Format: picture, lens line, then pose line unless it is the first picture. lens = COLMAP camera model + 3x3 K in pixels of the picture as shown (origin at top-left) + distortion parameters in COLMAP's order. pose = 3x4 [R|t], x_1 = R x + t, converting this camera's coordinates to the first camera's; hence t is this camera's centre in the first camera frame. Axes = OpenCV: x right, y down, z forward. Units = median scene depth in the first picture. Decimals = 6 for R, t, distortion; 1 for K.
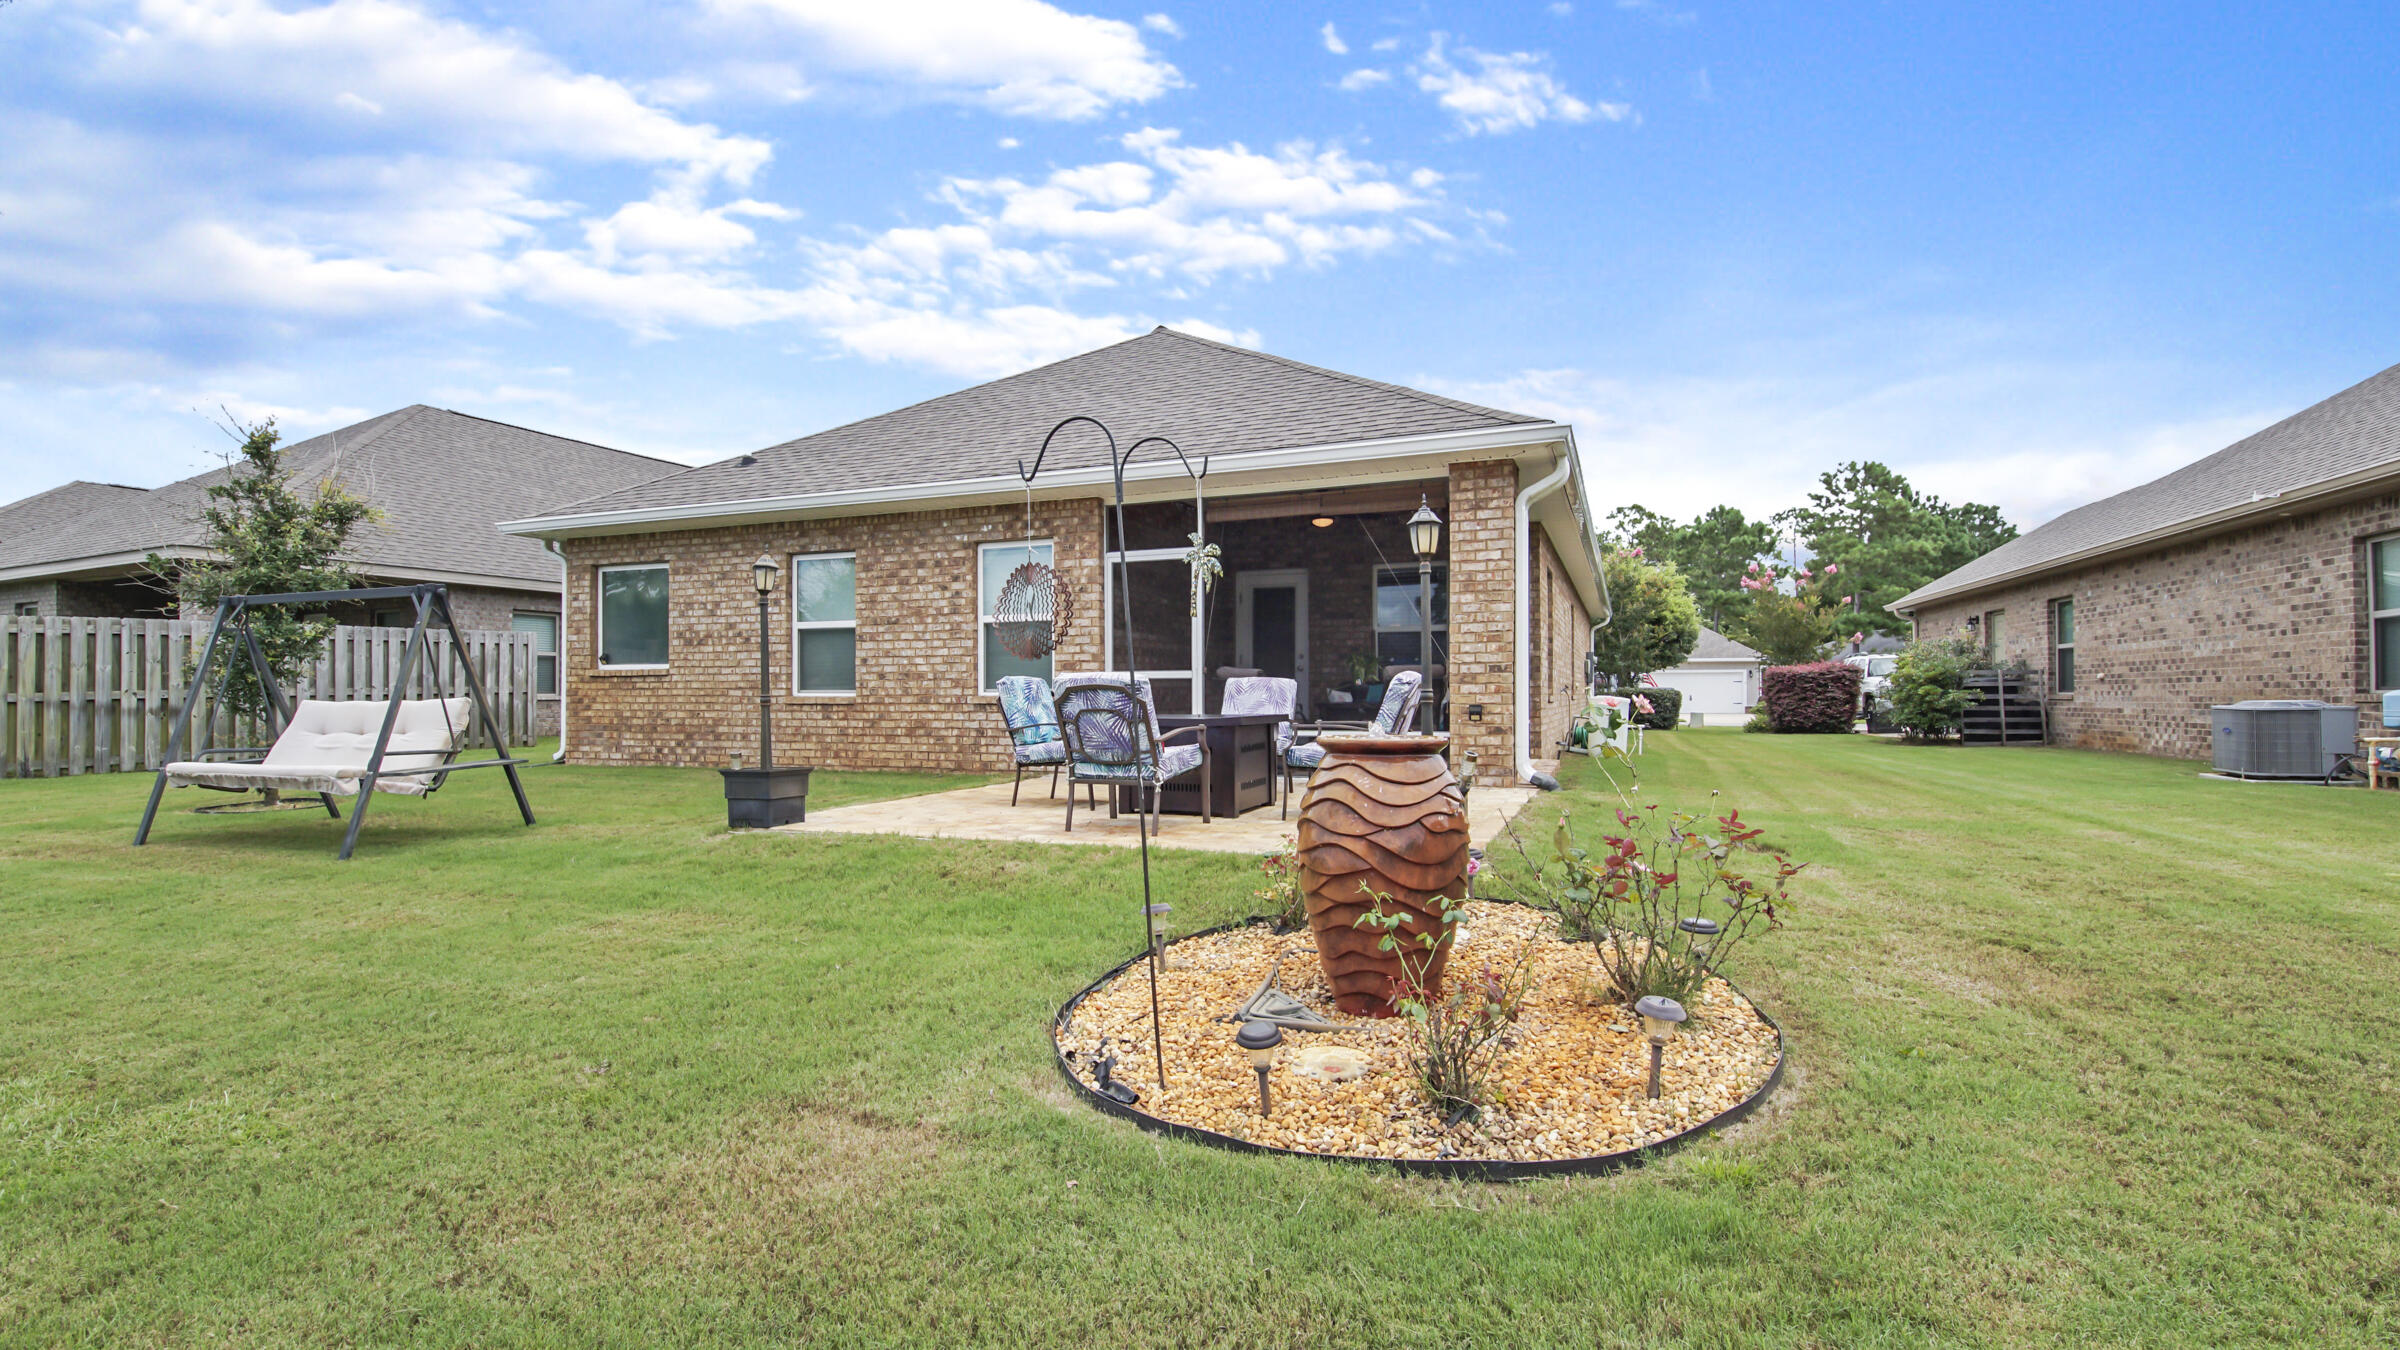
lens RADIAL K [[1076.4, 0, 1205.5], [0, 1076.4, 677.6], [0, 0, 1]] dist [0.026017, -0.010197]
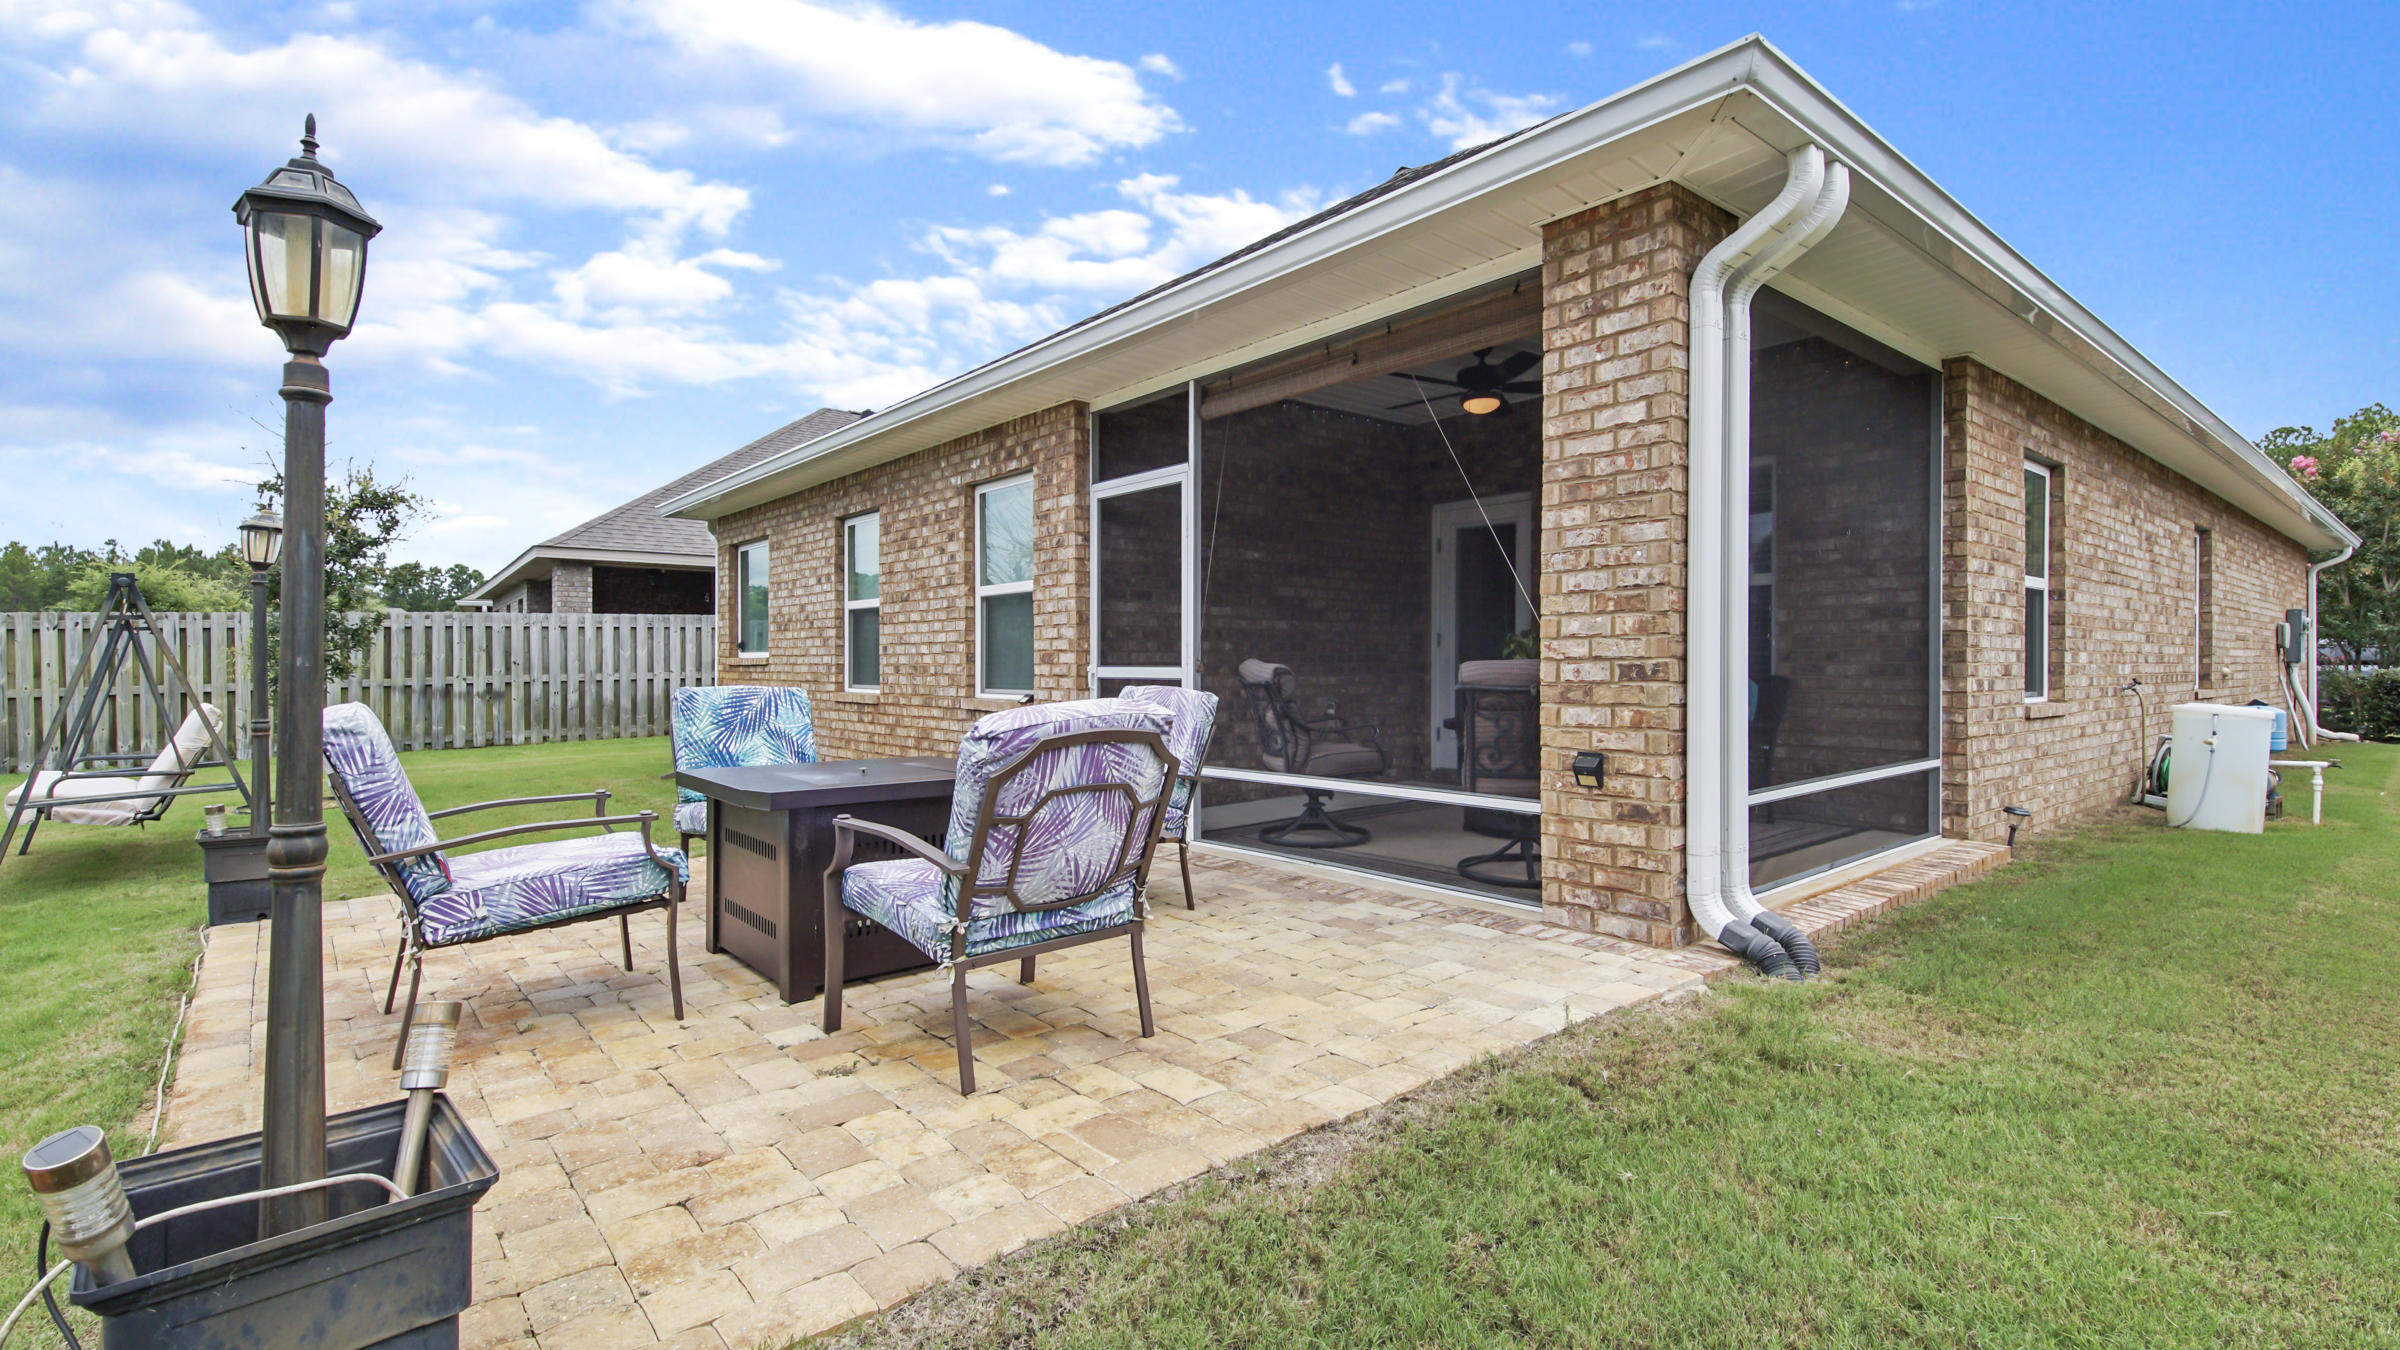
lens RADIAL K [[1076.4, 0, 1200.9], [0, 1076.4, 659.5], [0, 0, 1]] dist [0.026017, -0.010197]
pose [[0.890026, 0.000281, -0.455909, 0.253175], [0.004043, 0.999956, 0.008509, -0.014578], [0.455891, -0.009417, 0.889986, 0.427797]]
